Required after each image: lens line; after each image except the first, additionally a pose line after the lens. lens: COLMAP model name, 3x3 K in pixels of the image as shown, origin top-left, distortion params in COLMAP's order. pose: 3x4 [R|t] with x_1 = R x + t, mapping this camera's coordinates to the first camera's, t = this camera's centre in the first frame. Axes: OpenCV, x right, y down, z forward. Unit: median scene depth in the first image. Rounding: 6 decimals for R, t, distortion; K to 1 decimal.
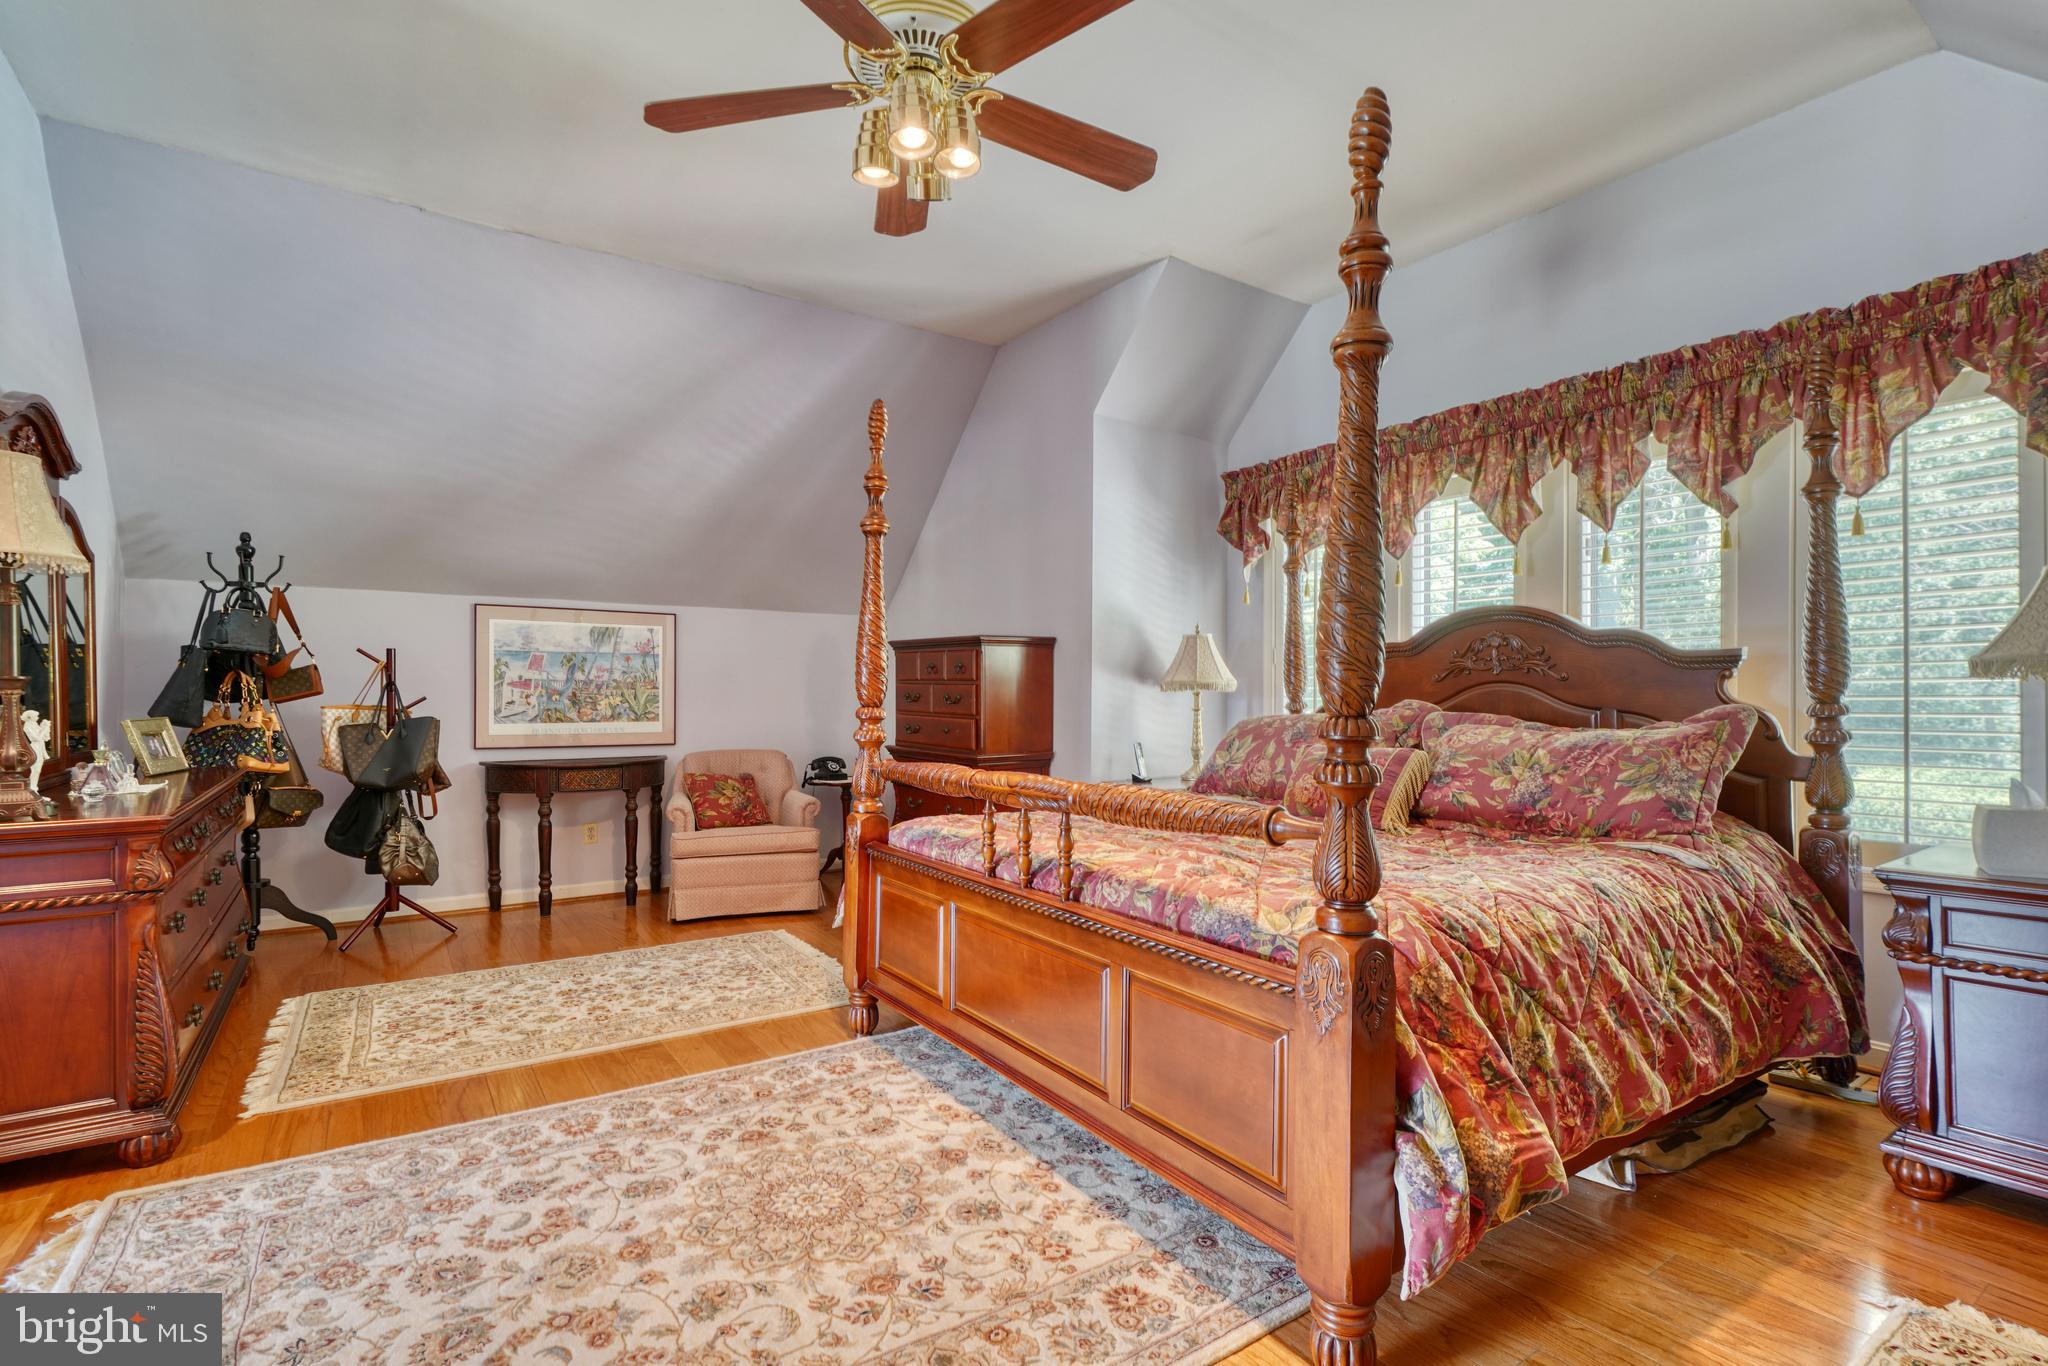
lens RADIAL K [[944.4, 0, 1025.3], [0, 944.4, 686.1], [0, 0, 1]] dist [-0.009960, 0.001824]
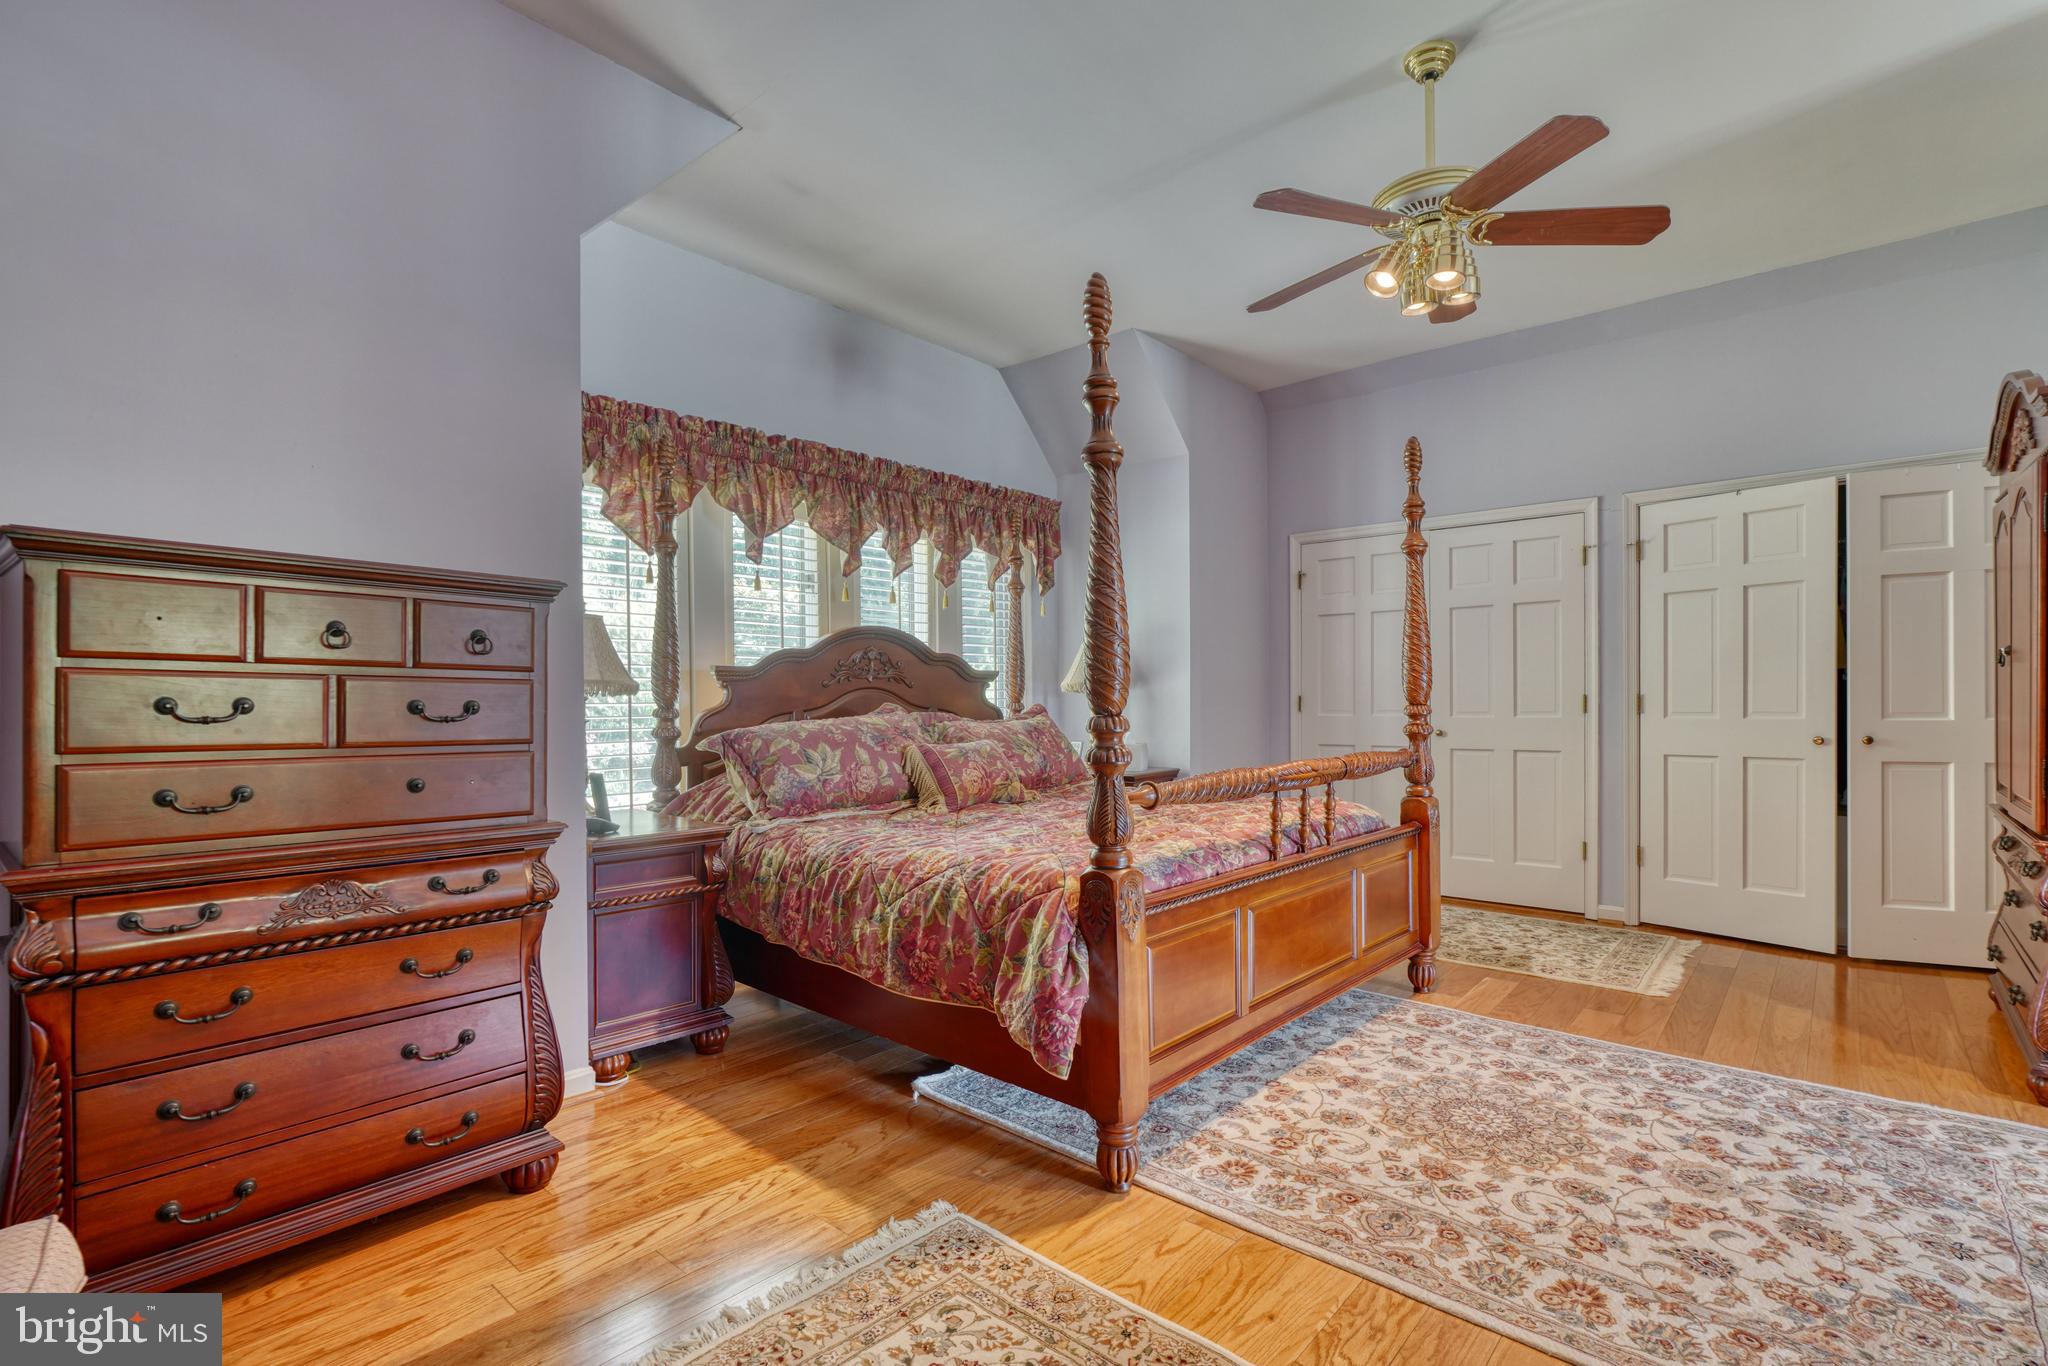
lens RADIAL K [[944.4, 0, 1026.9], [0, 944.4, 699.5], [0, 0, 1]] dist [-0.009960, 0.001824]
pose [[-0.243667, 0.000351, 0.969859, -1.220891], [-0.003915, 0.999991, -0.001345, 0.018727], [-0.969851, -0.004124, -0.243664, 1.815047]]
